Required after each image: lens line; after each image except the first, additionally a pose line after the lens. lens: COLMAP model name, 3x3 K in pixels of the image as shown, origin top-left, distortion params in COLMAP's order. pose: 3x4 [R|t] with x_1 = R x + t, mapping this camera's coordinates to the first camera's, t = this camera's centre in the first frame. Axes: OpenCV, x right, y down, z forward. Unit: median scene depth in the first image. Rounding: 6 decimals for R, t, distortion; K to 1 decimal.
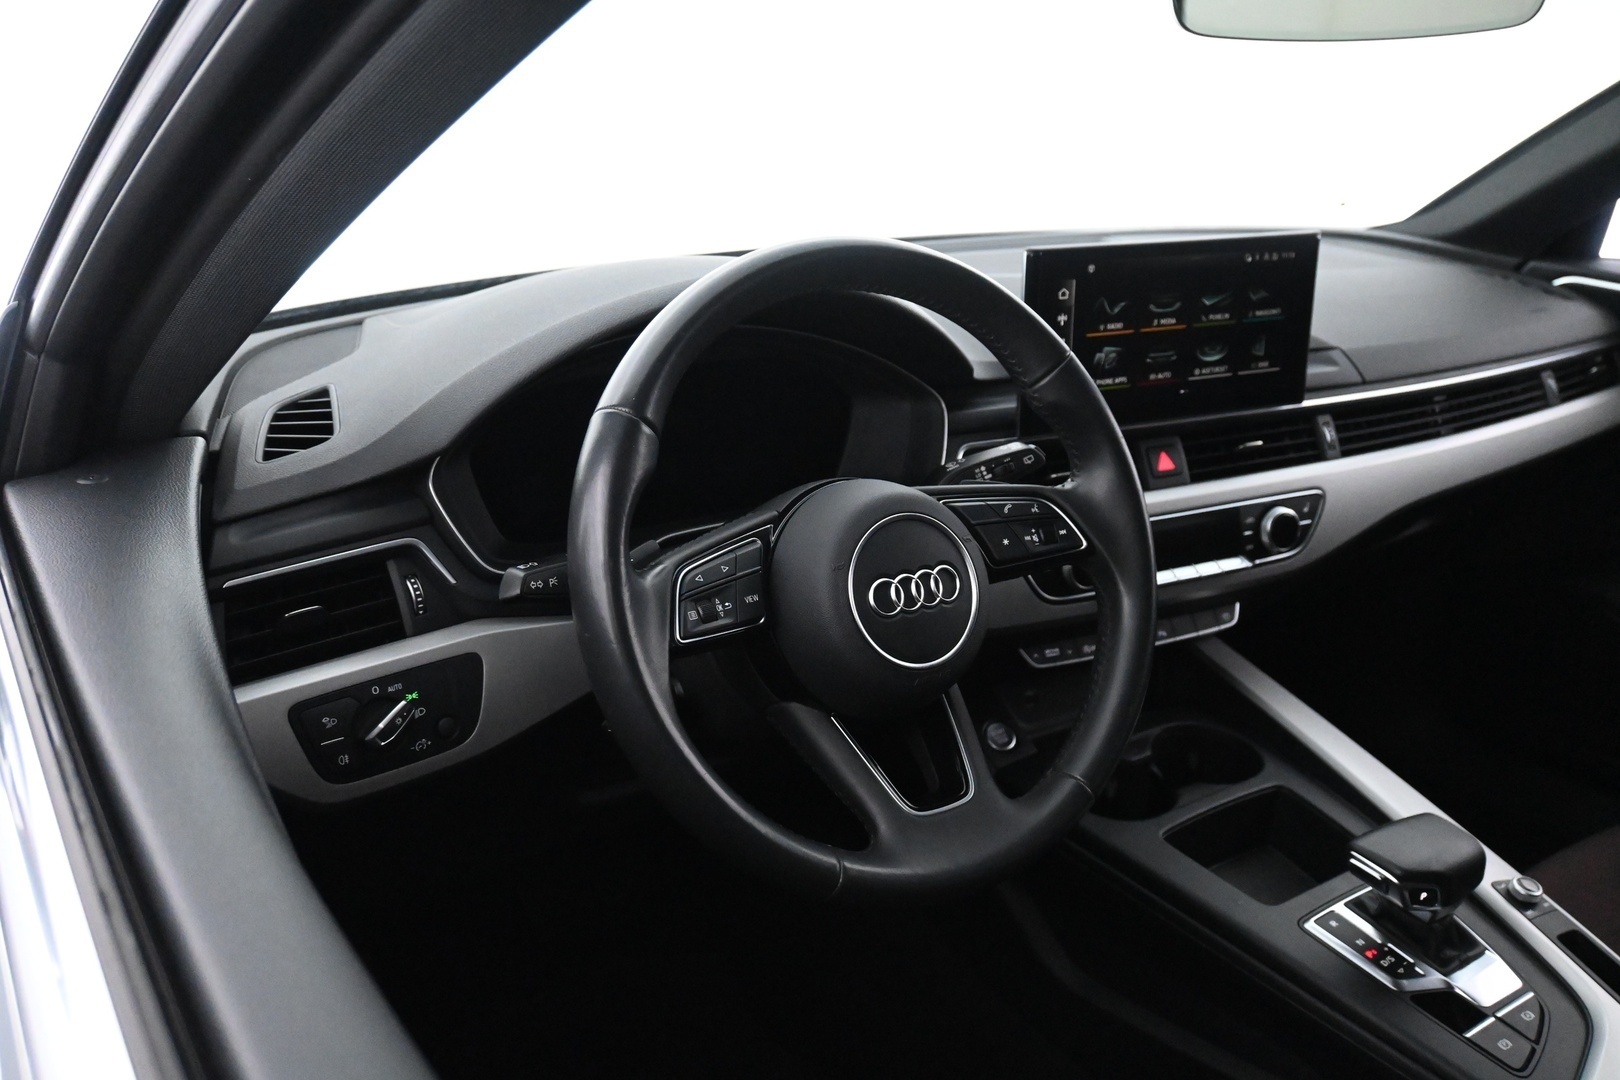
lens RADIAL K [[1420.8, 0, 808.9], [0, 1420.8, 538.2], [0, 0, 1]] dist [-0.010132, 0.008581]
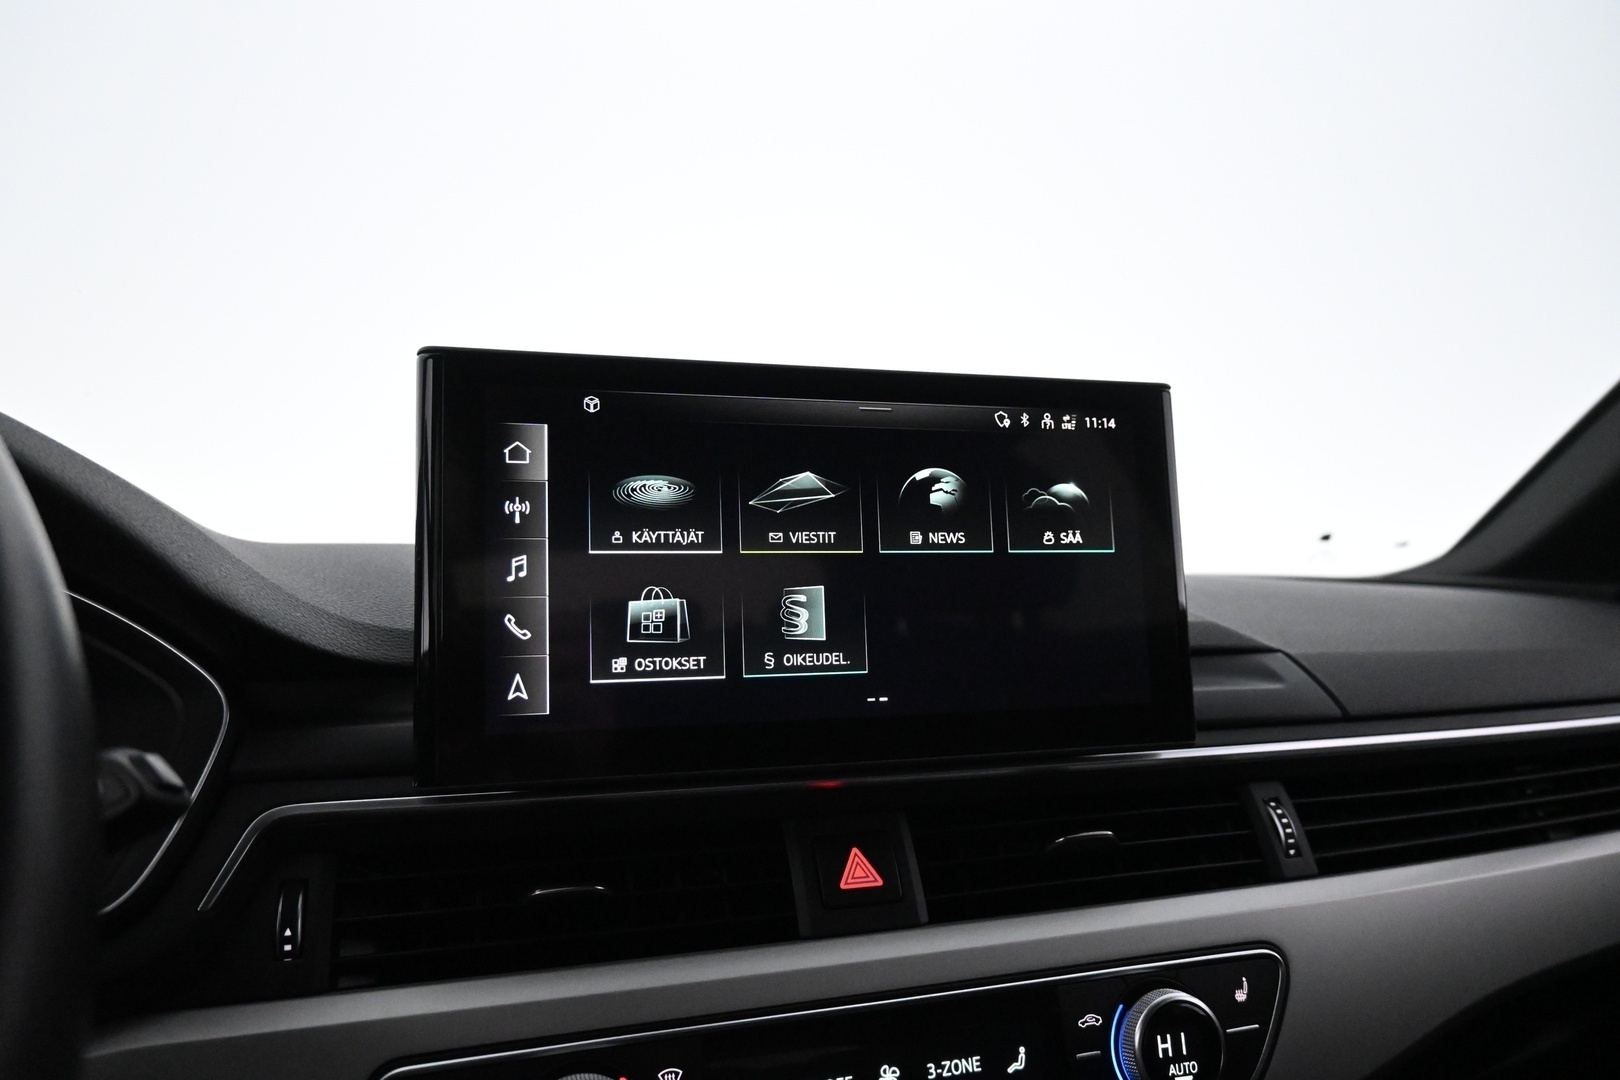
lens RADIAL K [[1105.8, 0, 808.2], [0, 1105.8, 547.7], [0, 0, 1]] dist [-0.006516, 0.005317]
pose [[0.986638, -0.049119, -0.155349, 0.303796], [-0.018017, 0.914734, -0.403655, -0.007788], [0.161930, 0.401060, 0.901626, 0.679347]]
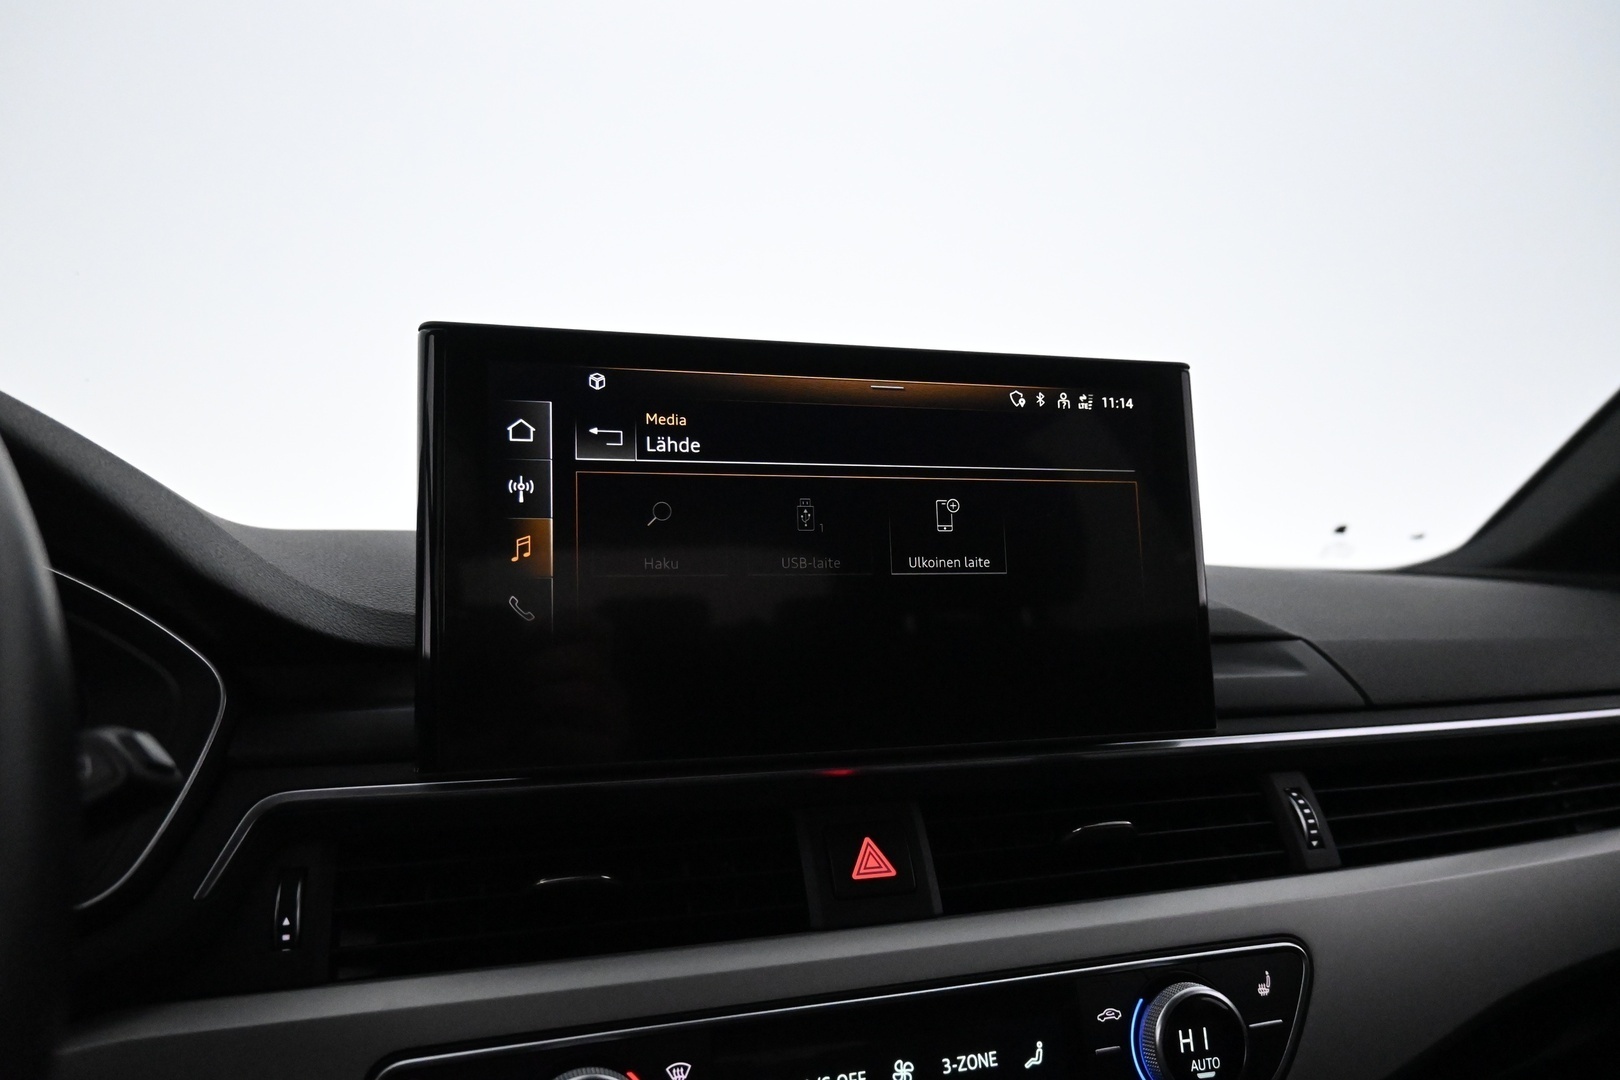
lens RADIAL K [[1105.8, 0, 806.3], [0, 1105.8, 546.4], [0, 0, 1]] dist [-0.006516, 0.005317]
pose [[0.985632, -0.049356, -0.161532, 0.300329], [-0.020182, 0.915088, -0.402749, -0.006760], [0.167694, 0.400222, 0.900944, 0.688890]]
